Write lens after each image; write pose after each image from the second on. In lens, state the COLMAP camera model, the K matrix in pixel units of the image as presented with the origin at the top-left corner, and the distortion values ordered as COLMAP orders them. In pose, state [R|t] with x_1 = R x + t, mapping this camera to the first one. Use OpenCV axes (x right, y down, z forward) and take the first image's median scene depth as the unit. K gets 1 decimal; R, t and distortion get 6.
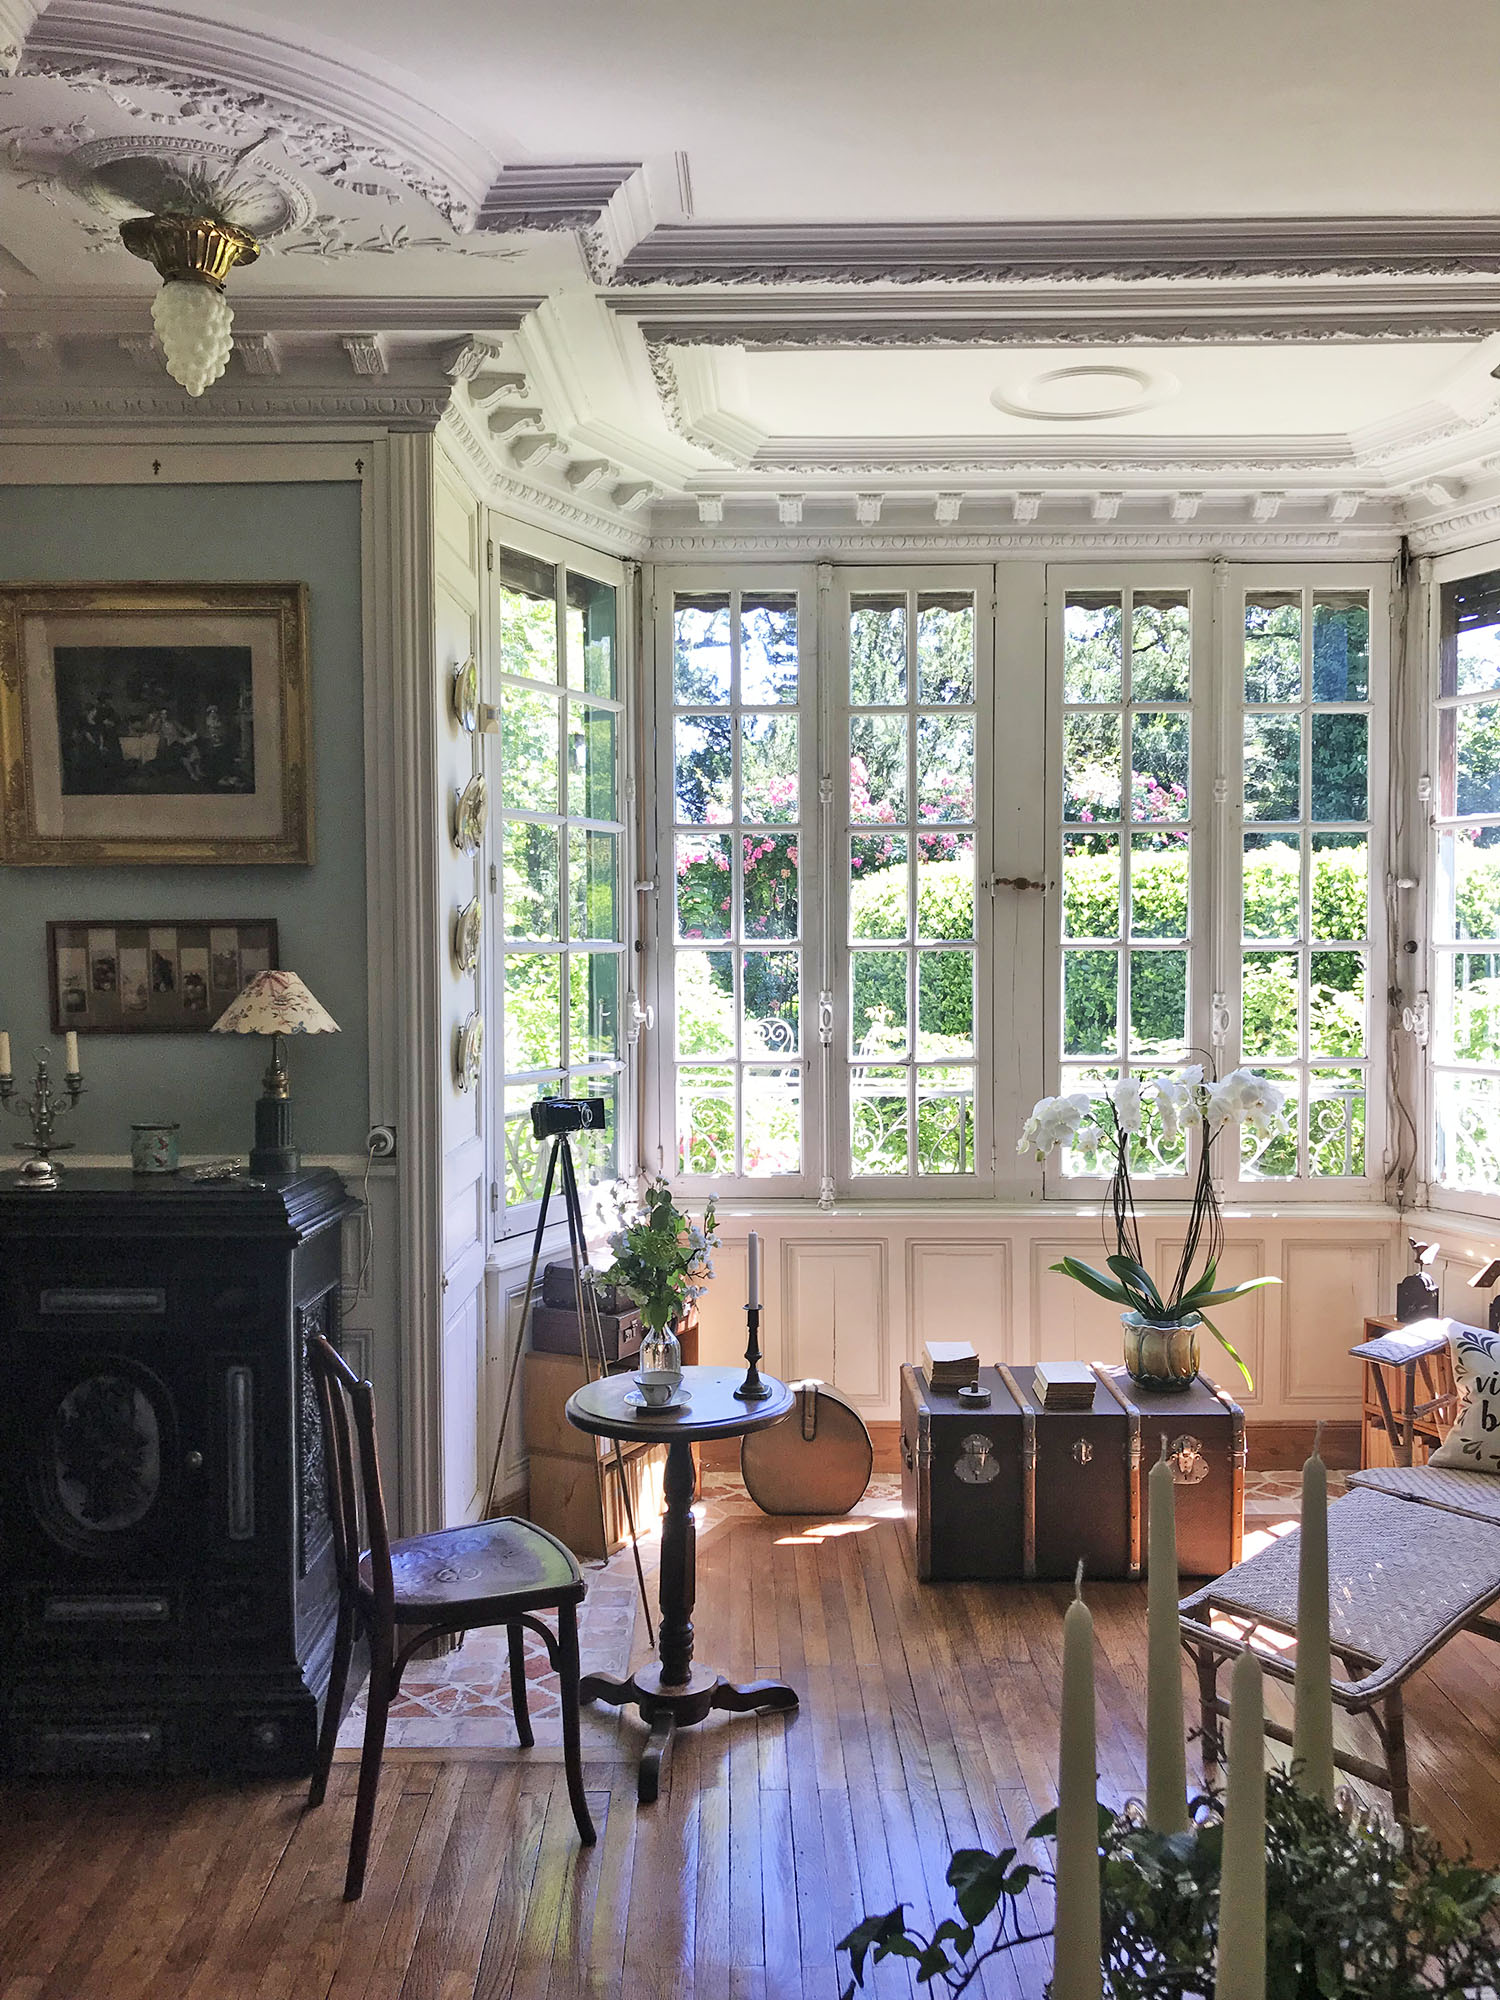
lens RADIAL K [[1636.1, 0, 745.2], [0, 1636.1, 998.1], [0, 0, 1]] dist [0.014403, 0.001038]
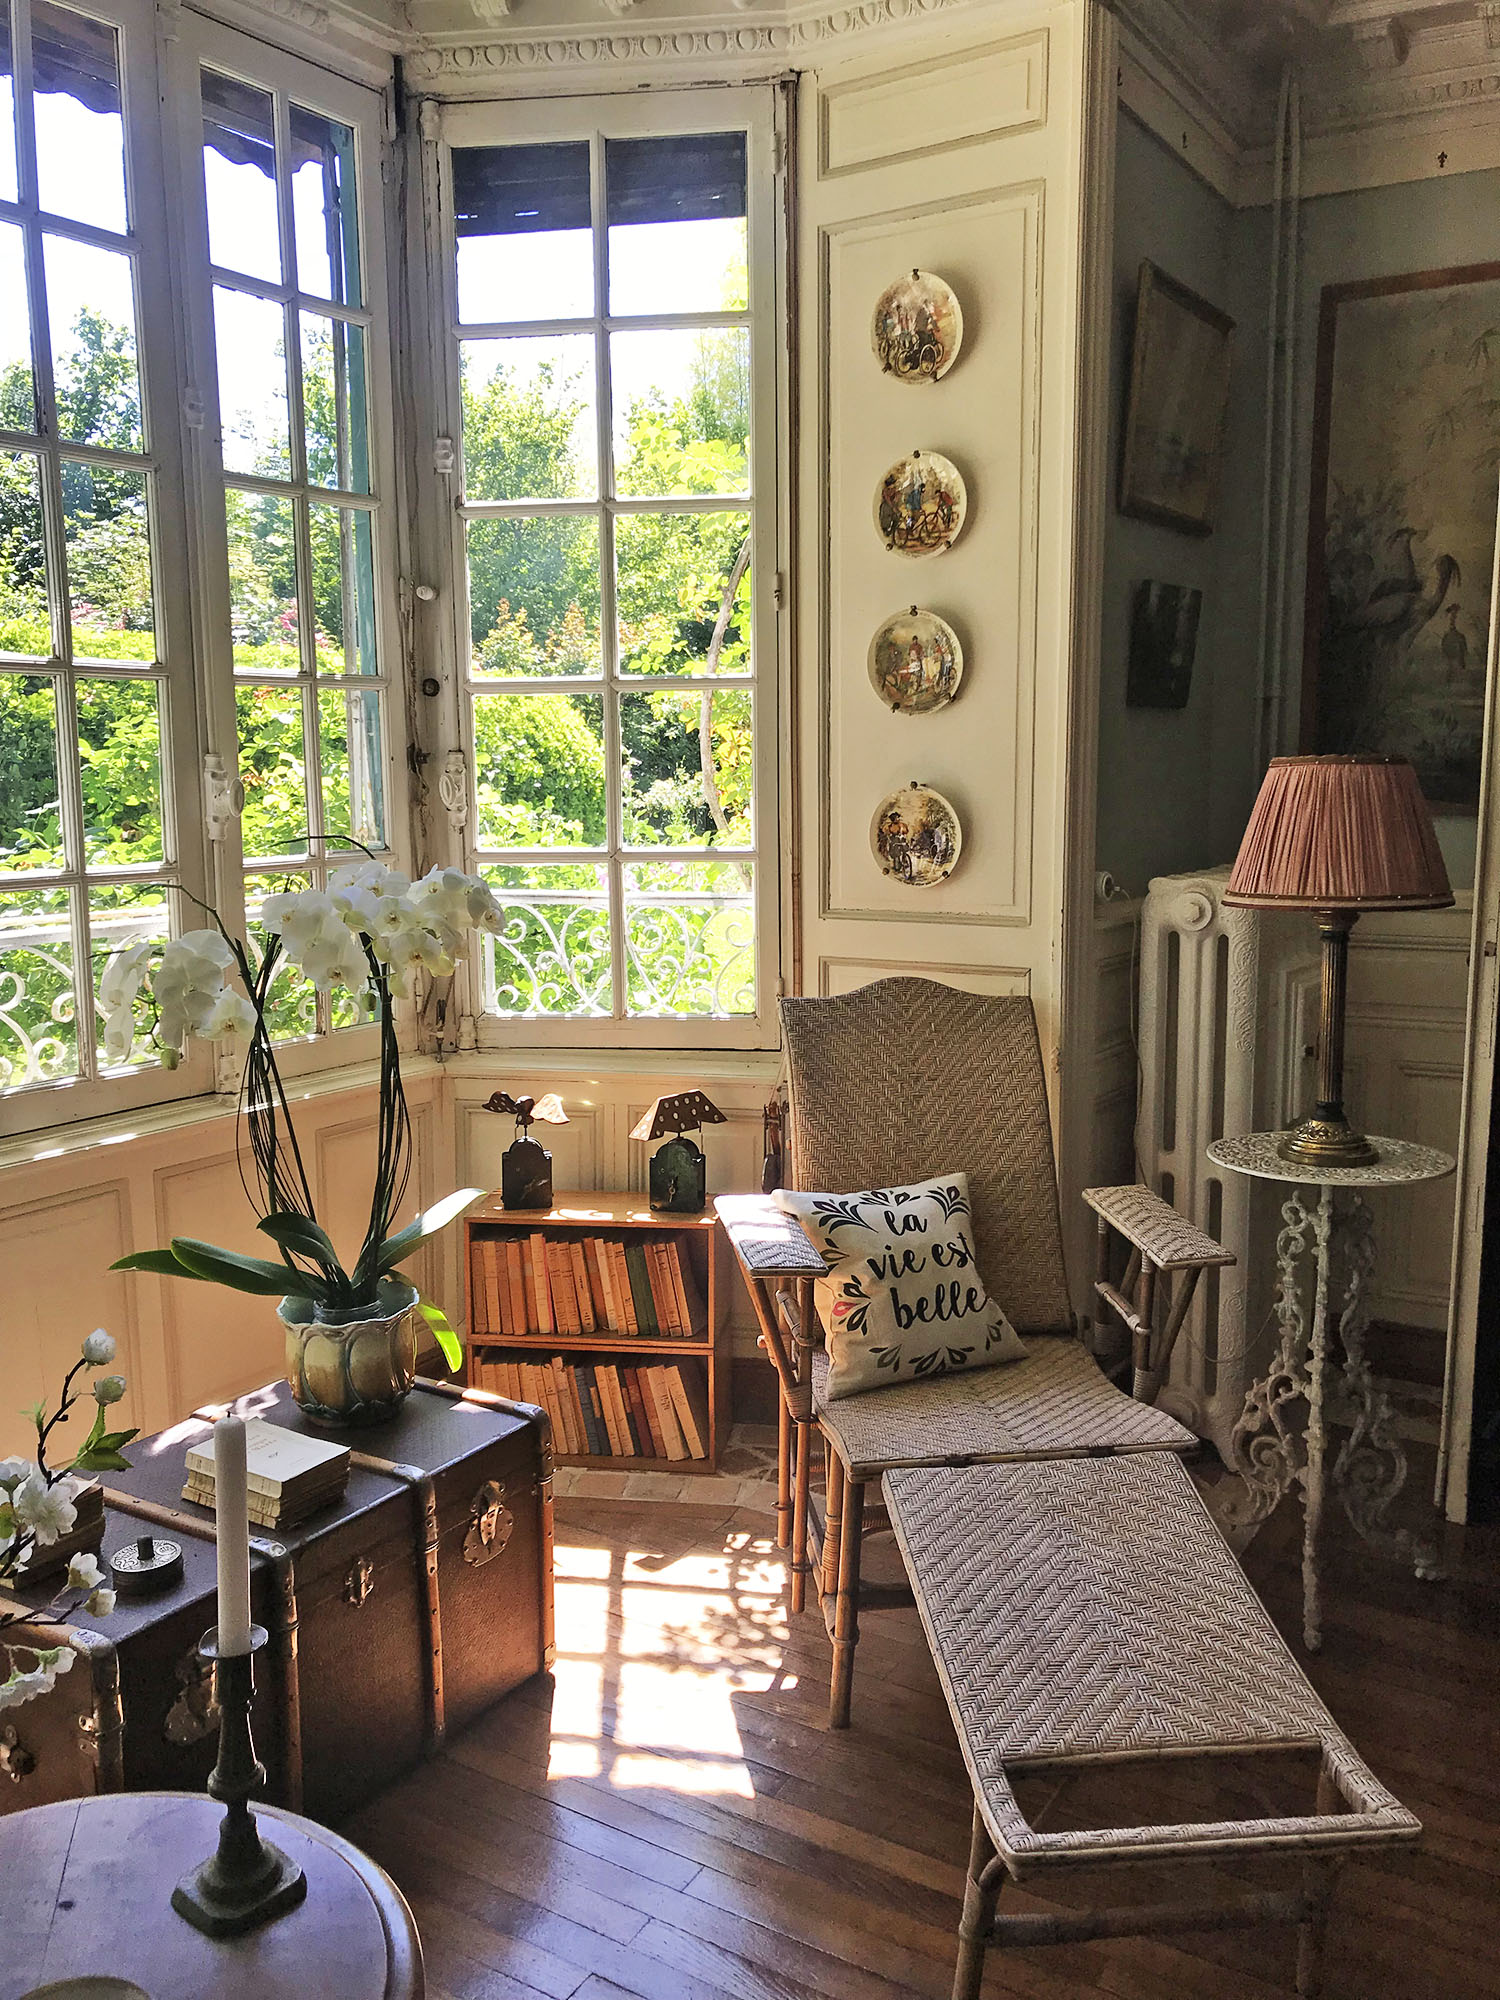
lens RADIAL K [[1636.1, 0, 753.9], [0, 1636.1, 998.3], [0, 0, 1]] dist [0.014403, 0.001038]
pose [[0.531657, -0.123788, 0.837864, -0.128888], [0.041169, 0.991869, 0.120418, 0.022821], [-0.845958, -0.029527, 0.532431, 0.516516]]
